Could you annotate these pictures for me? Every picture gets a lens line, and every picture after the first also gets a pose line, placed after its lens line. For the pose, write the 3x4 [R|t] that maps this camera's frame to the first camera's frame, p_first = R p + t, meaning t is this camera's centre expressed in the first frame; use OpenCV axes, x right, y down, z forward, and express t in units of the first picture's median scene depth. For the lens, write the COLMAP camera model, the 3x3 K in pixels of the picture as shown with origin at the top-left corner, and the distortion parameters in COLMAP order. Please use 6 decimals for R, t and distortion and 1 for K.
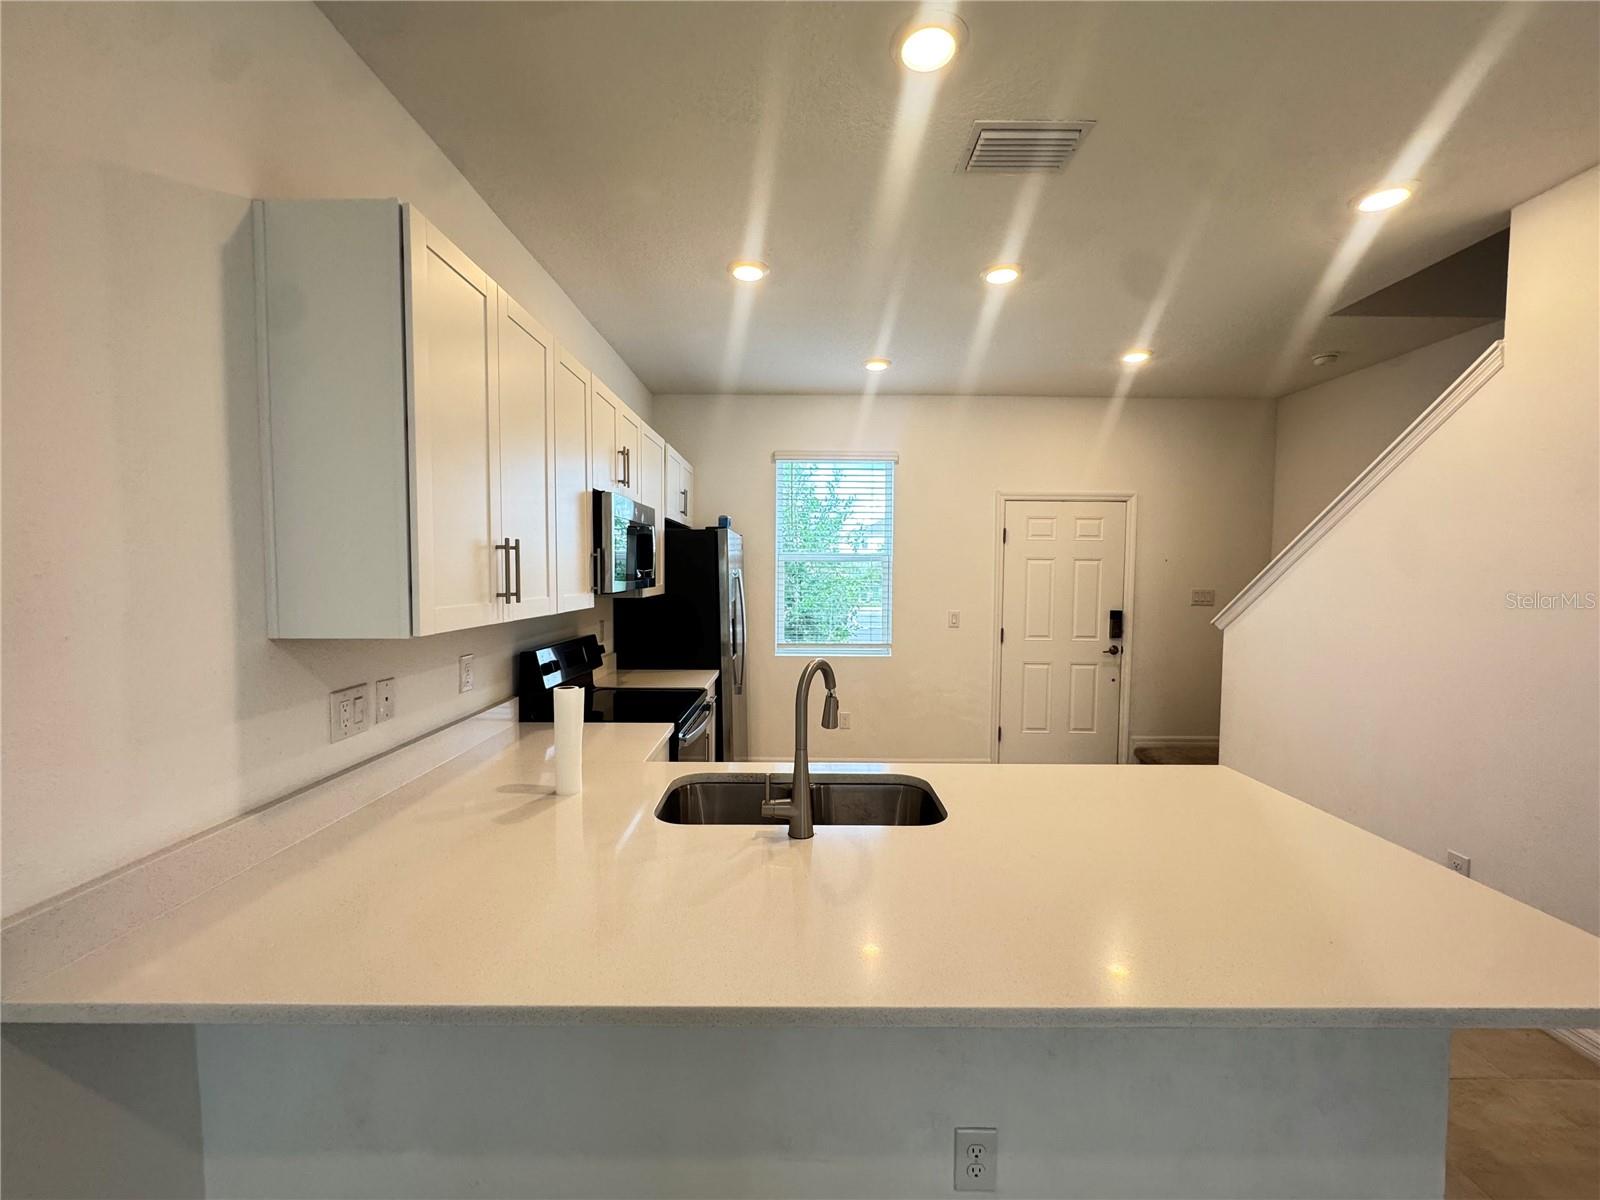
lens RADIAL K [[641.8, 0, 797.8], [0, 641.8, 602.1], [0, 0, 1]] dist [-0.000452, -0.001075]
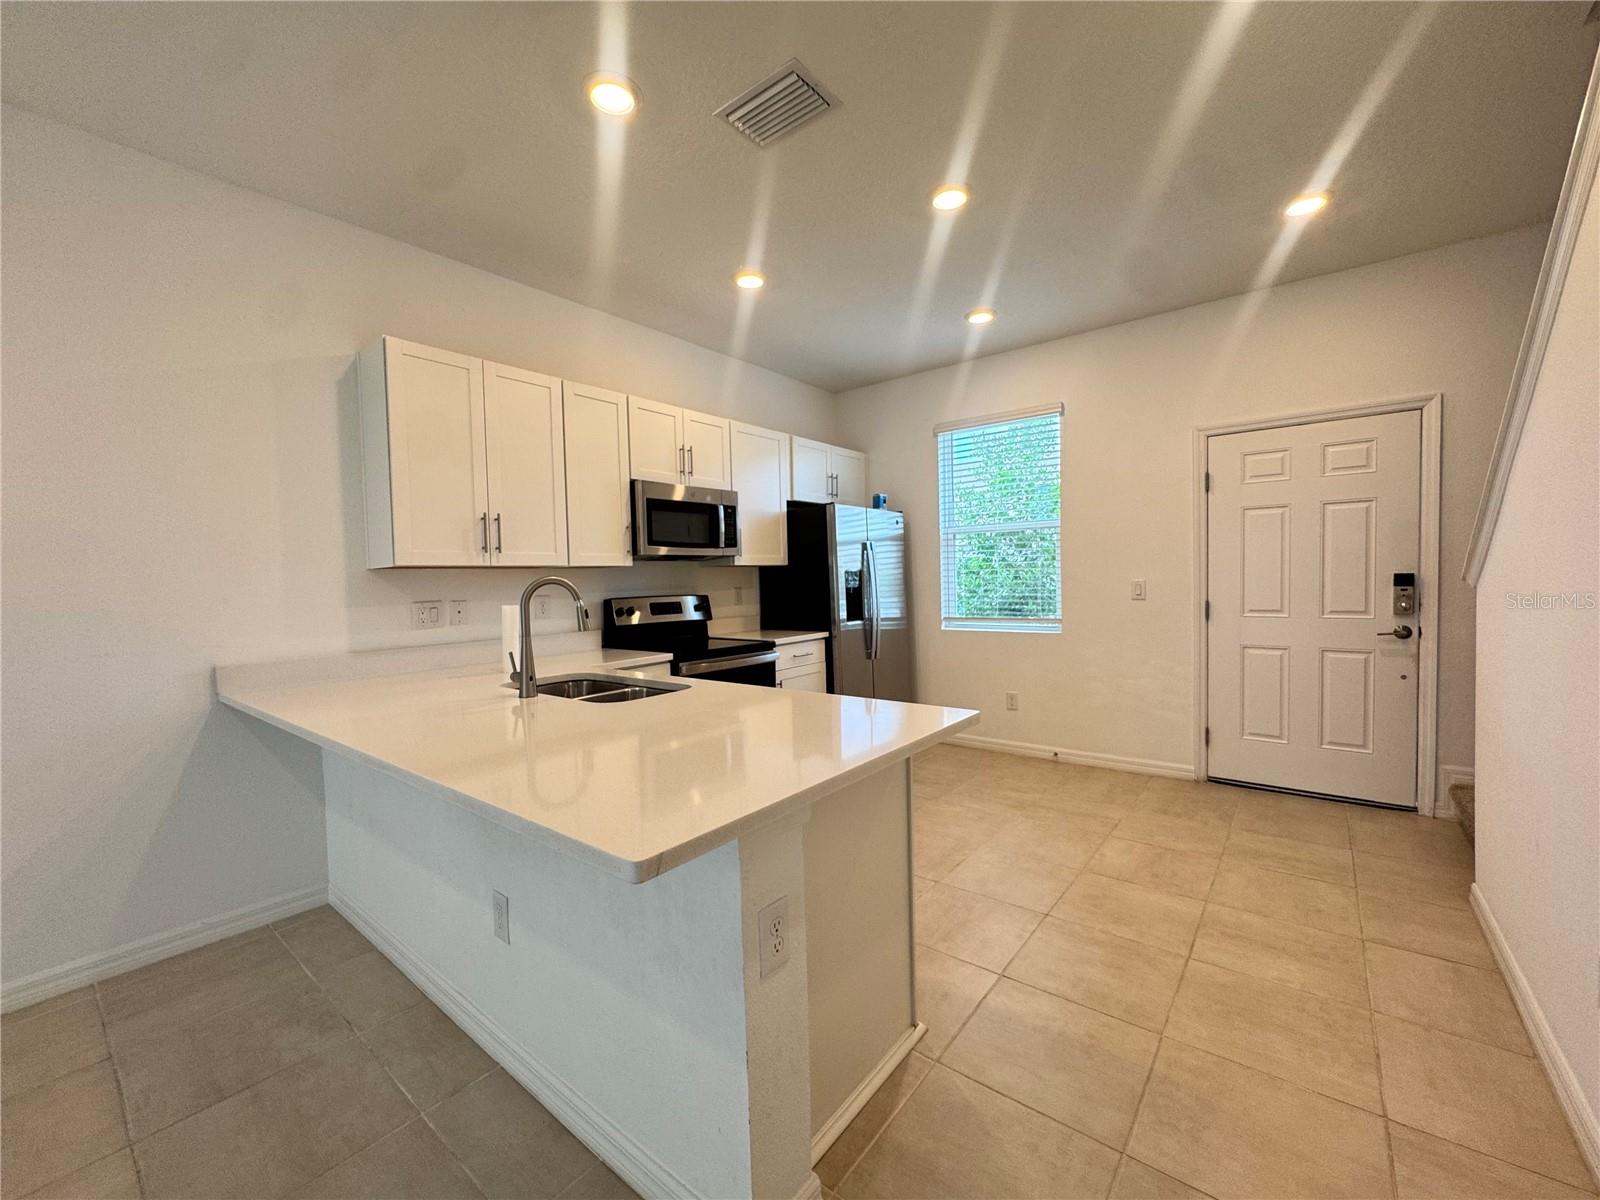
lens RADIAL K [[641.8, 0, 795.9], [0, 641.8, 603.4], [0, 0, 1]] dist [-0.000452, -0.001075]
pose [[0.780403, -0.001777, -0.625274, 0.420978], [-0.001116, 0.999990, -0.004236, 0.048741], [0.625275, 0.004004, 0.780394, 0.078385]]
